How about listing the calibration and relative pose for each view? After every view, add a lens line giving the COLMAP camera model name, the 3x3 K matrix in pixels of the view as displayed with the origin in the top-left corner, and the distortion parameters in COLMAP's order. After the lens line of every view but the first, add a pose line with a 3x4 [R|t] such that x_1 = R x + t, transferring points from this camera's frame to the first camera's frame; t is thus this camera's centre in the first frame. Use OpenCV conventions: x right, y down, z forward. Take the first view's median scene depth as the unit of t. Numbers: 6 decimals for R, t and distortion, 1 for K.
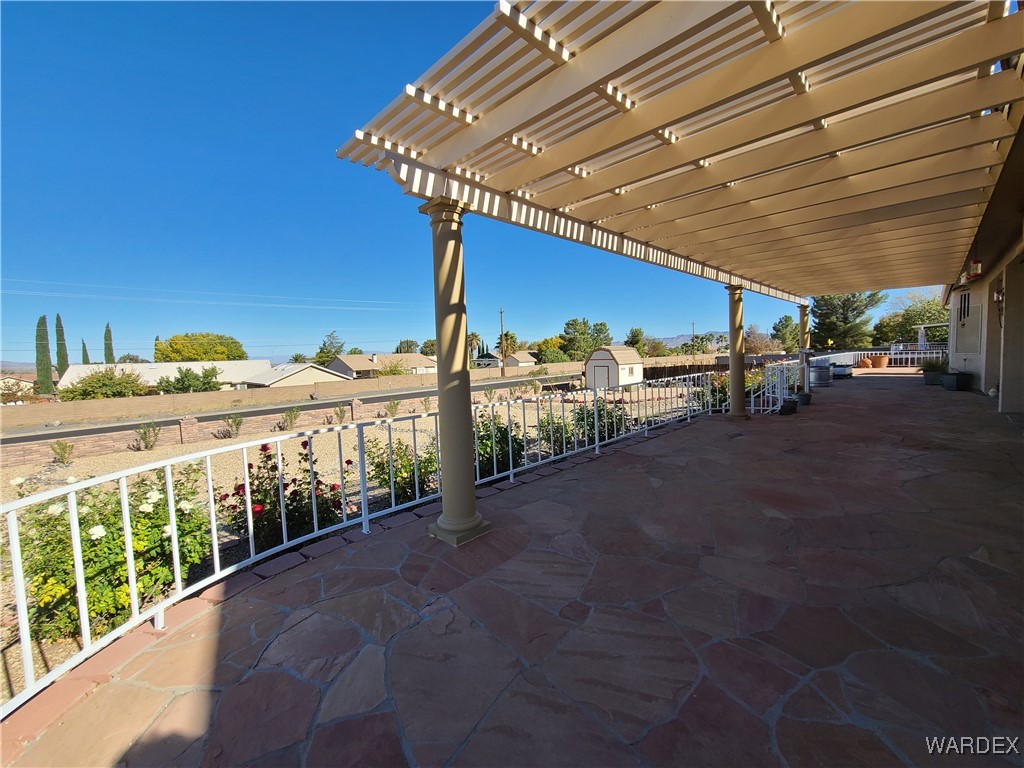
lens RADIAL K [[417.9, 0, 510.1], [0, 417.9, 380.8], [0, 0, 1]] dist [-0.001698, -0.001378]
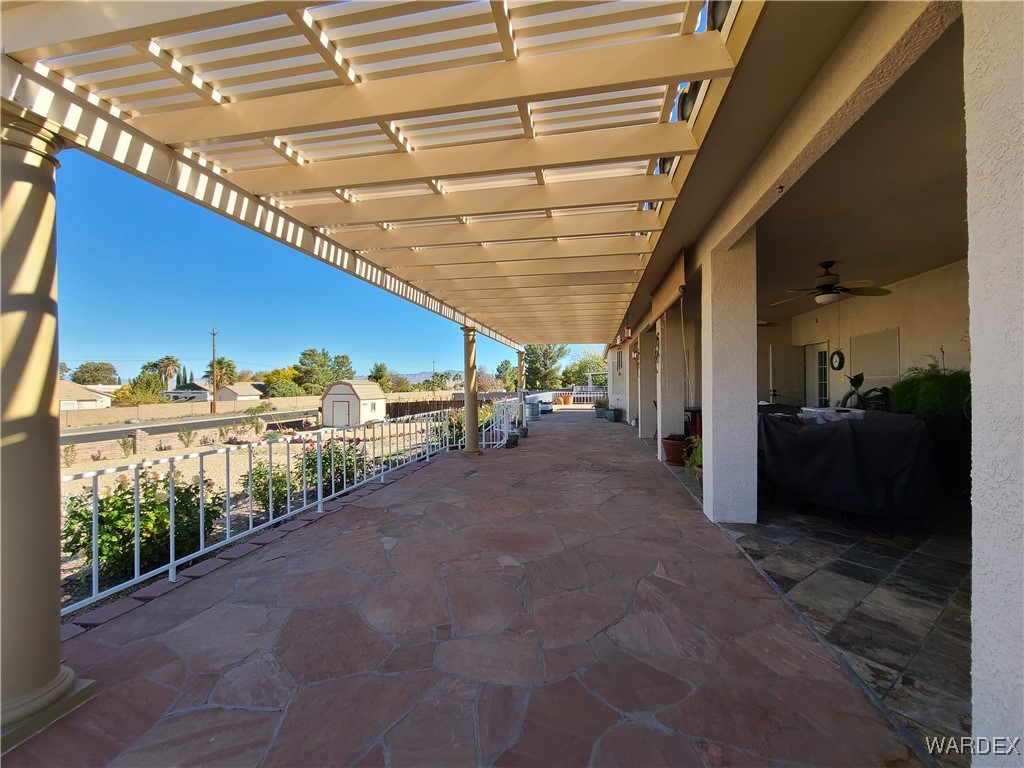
lens RADIAL K [[417.9, 0, 511.9], [0, 417.9, 381.5], [0, 0, 1]] dist [-0.001698, -0.001378]
pose [[0.826749, 0.033929, 0.561546, 0.060812], [0.012135, 0.996872, -0.078098, -0.011686], [-0.562439, 0.071381, 0.823751, 0.122304]]
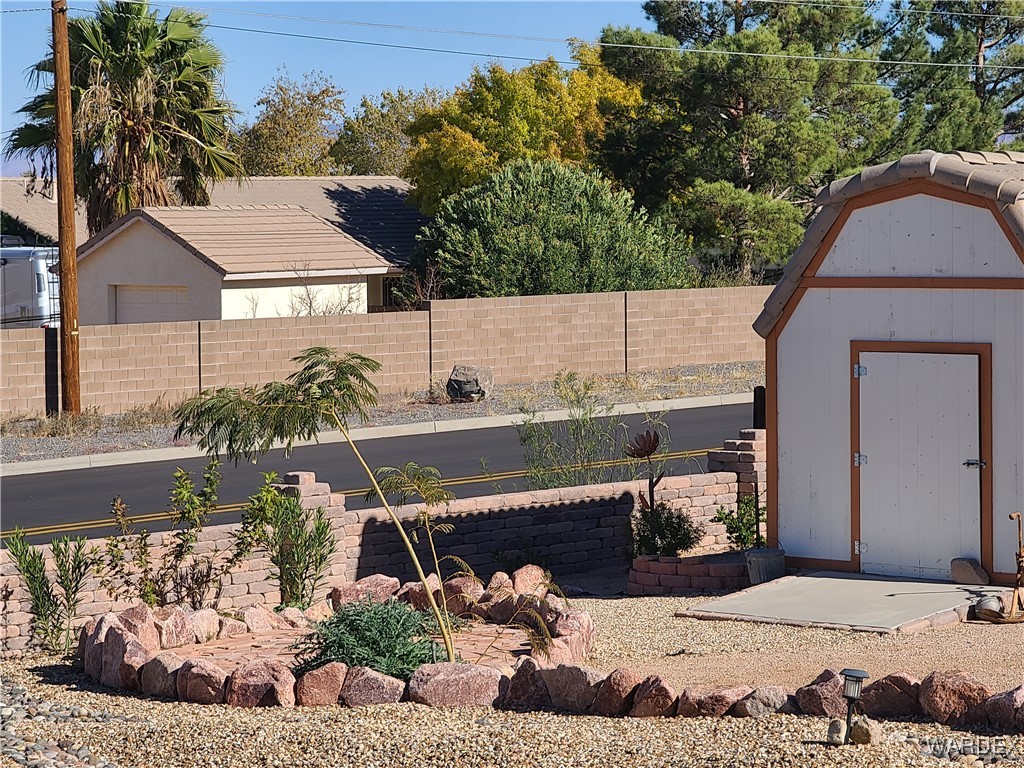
lens RADIAL K [[3601.8, 0, 512.2], [0, 3601.8, 383.9], [0, 0, 1]] dist [0.073862, 0.000000]
pose [[0.997086, 0.013327, 0.075110, 0.305702], [-0.012335, 0.999831, -0.013657, -0.071442], [-0.075279, 0.012691, 0.997082, 0.696176]]
